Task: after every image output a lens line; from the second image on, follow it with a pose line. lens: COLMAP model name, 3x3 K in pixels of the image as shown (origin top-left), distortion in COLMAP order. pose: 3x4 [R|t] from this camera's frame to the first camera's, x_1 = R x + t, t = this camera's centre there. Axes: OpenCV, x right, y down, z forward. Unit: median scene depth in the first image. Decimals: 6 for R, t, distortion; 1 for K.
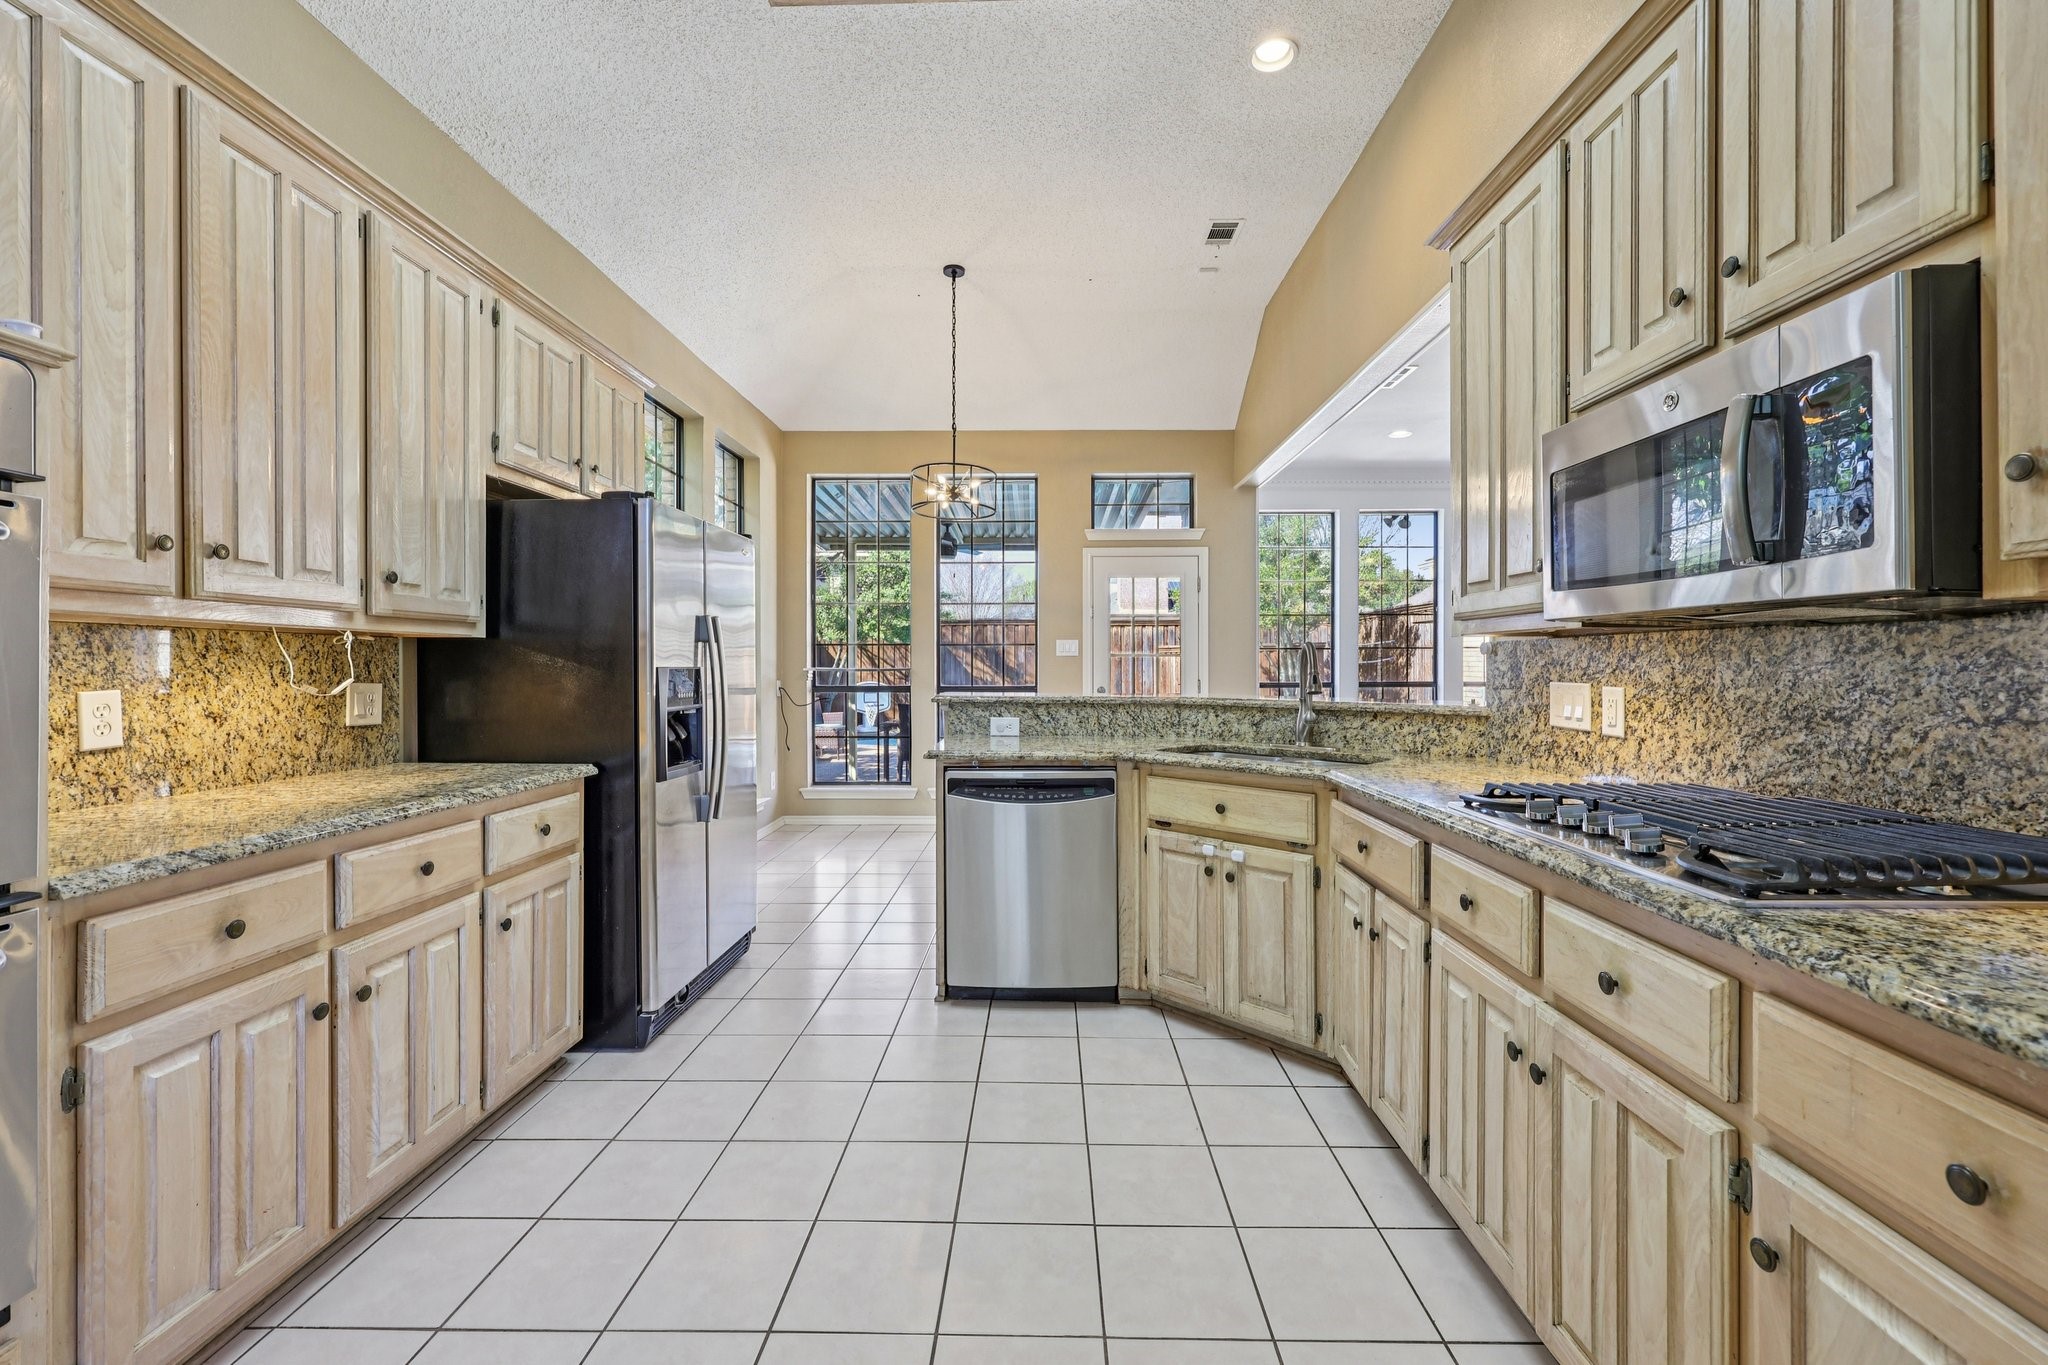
lens RADIAL K [[832.1, 0, 1033.2], [0, 832.1, 642.8], [0, 0, 1]] dist [-0.001014, 0.000626]
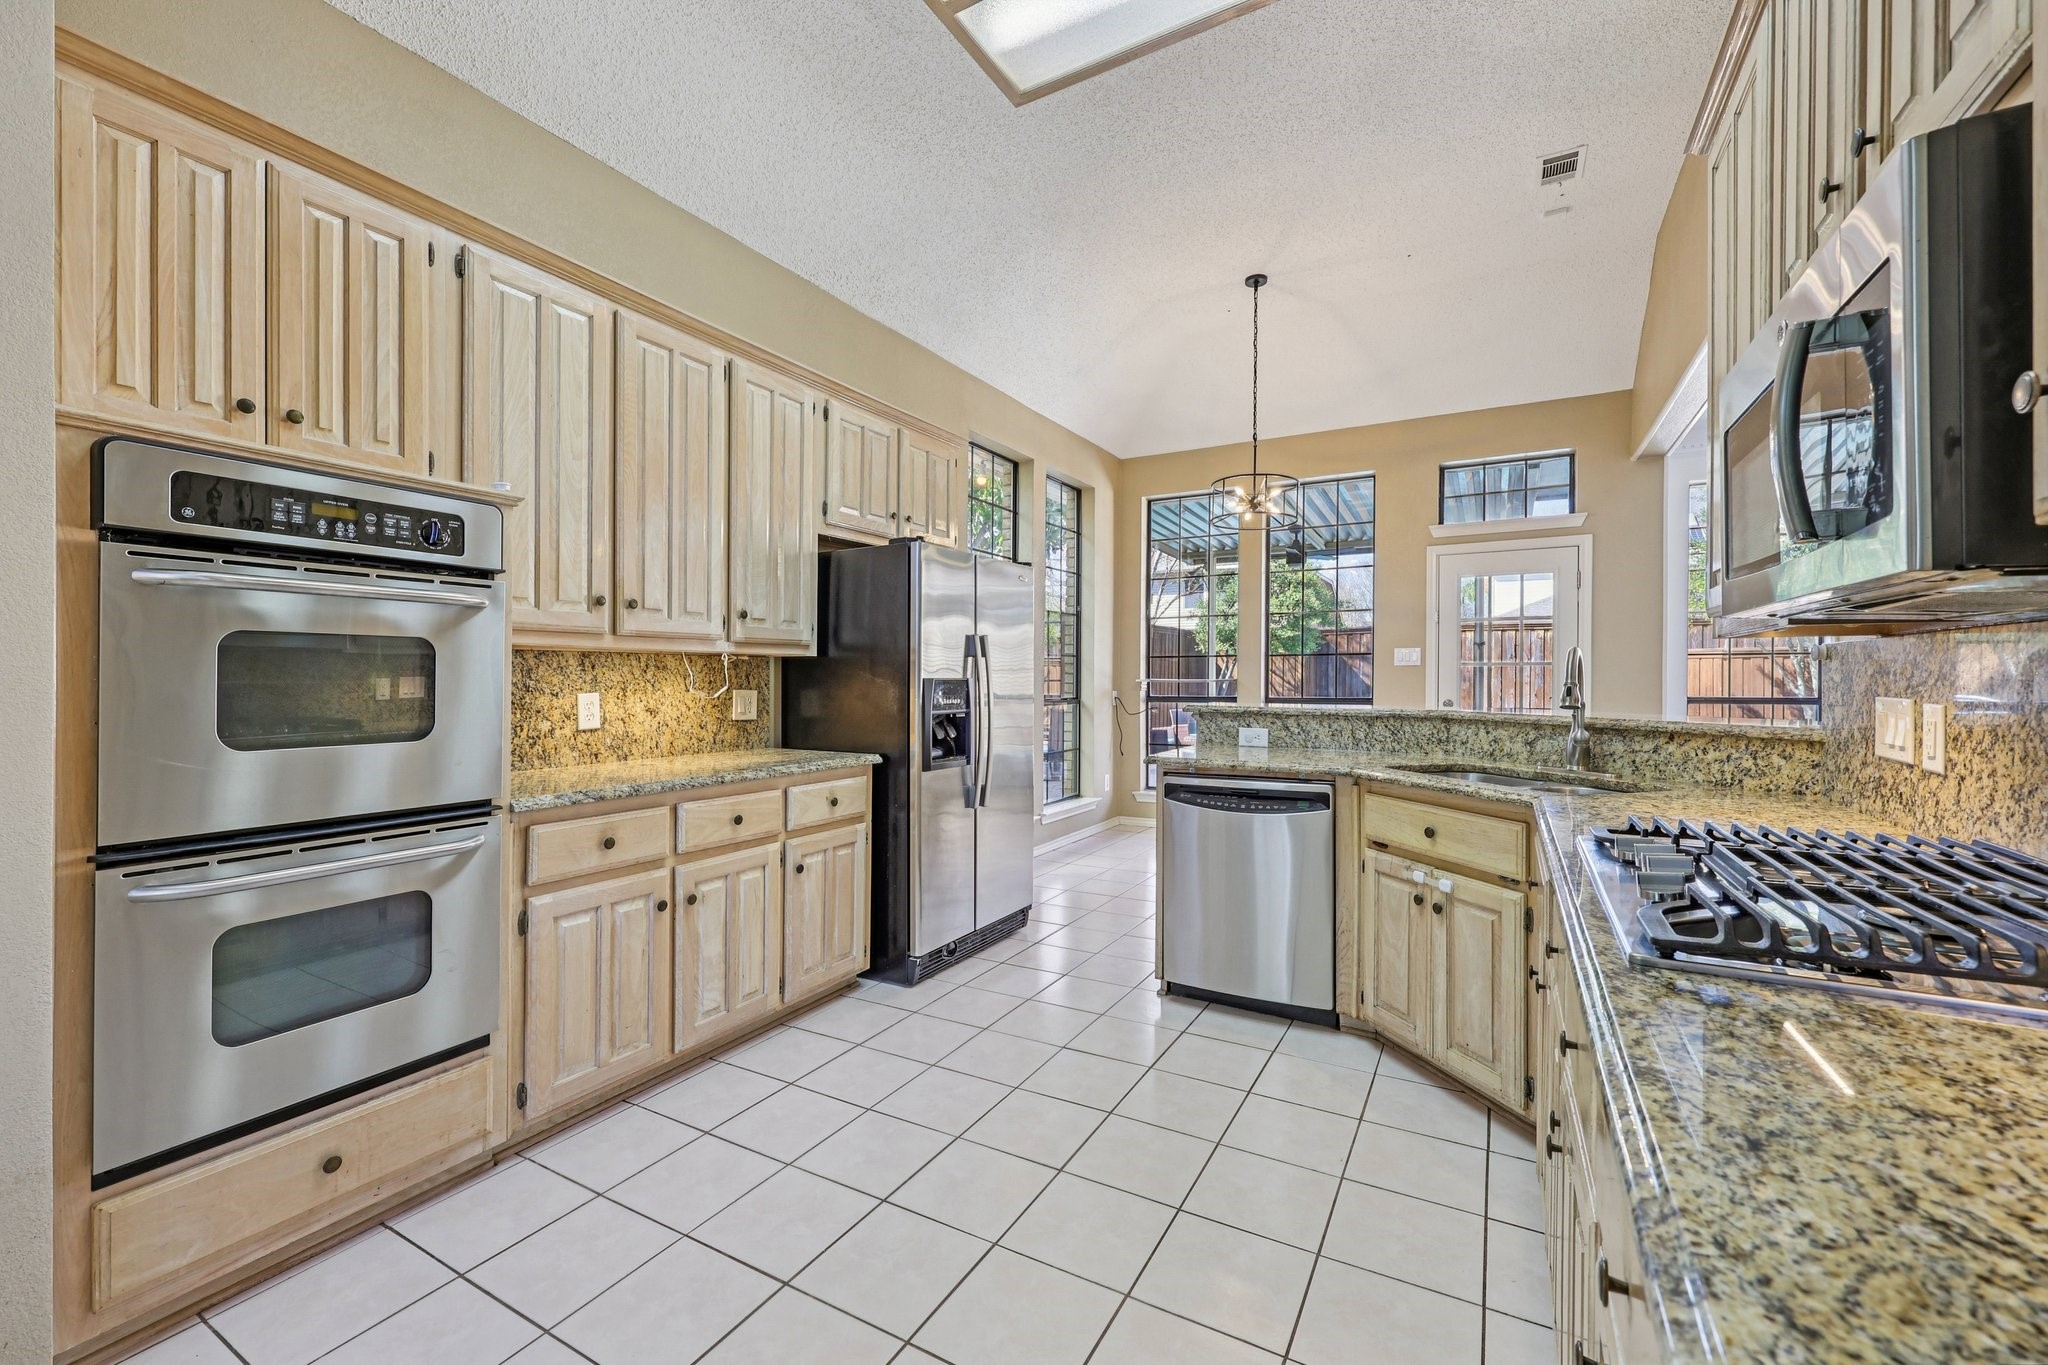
lens RADIAL K [[832.1, 0, 1033.2], [0, 832.1, 647.3], [0, 0, 1]] dist [-0.001014, 0.000626]
pose [[0.880865, -0.018620, -0.473002, 0.314053], [0.015018, 0.999822, -0.011390, 0.000102], [0.473130, 0.002929, 0.880988, -0.010550]]
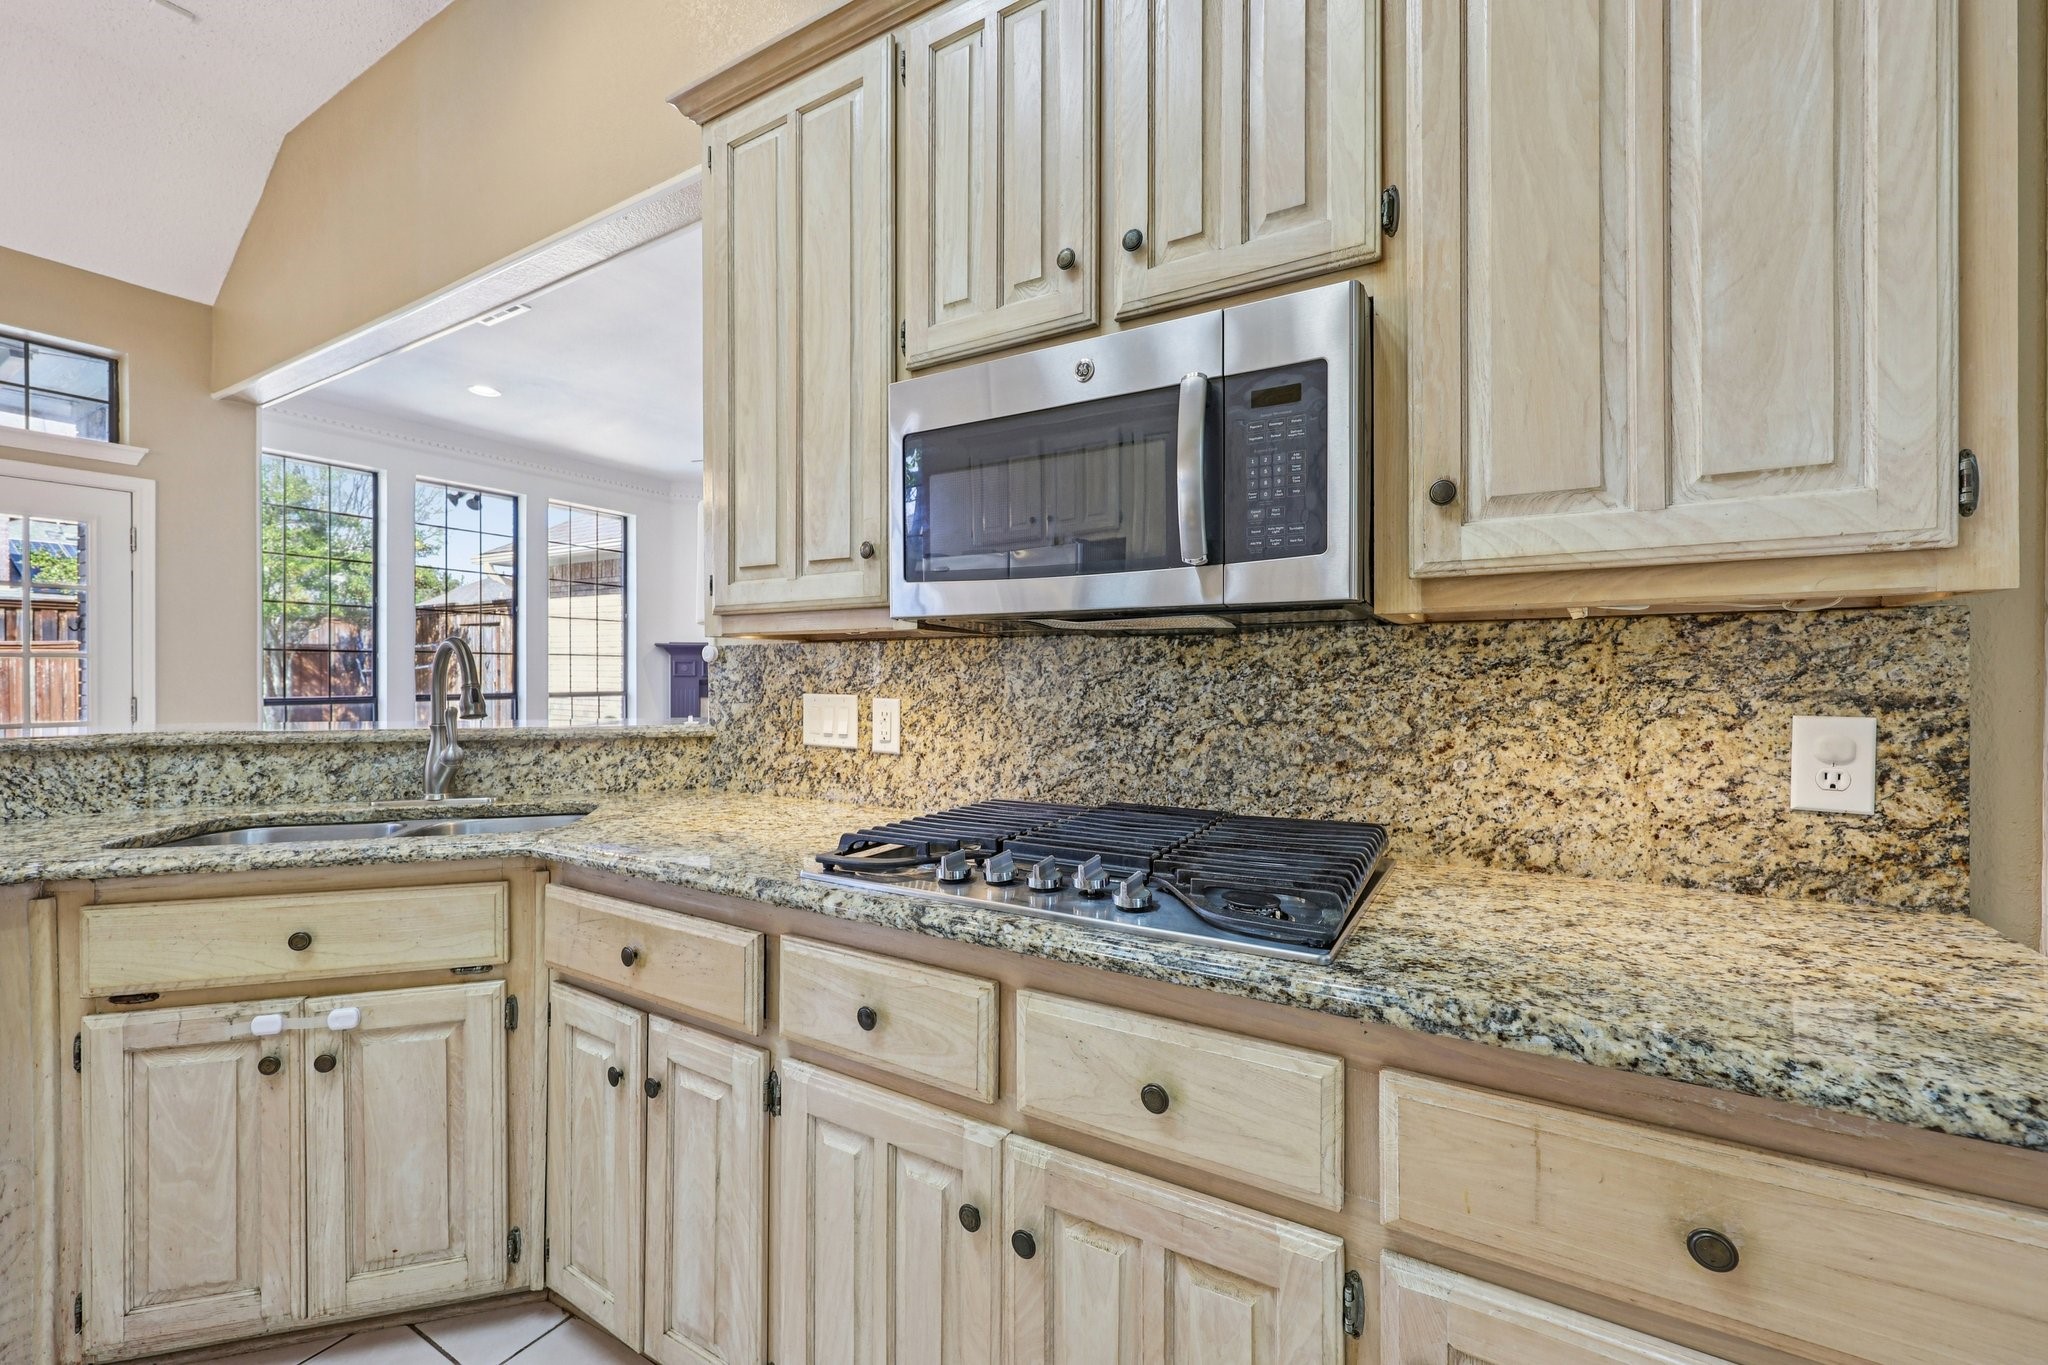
lens RADIAL K [[832.1, 0, 1036.5], [0, 832.1, 676.7], [0, 0, 1]] dist [-0.001014, 0.000626]
pose [[0.493199, -0.001114, 0.869916, -0.007577], [-0.024934, 0.999570, 0.015416, 0.010447], [-0.869559, -0.029294, 0.492960, 0.371770]]
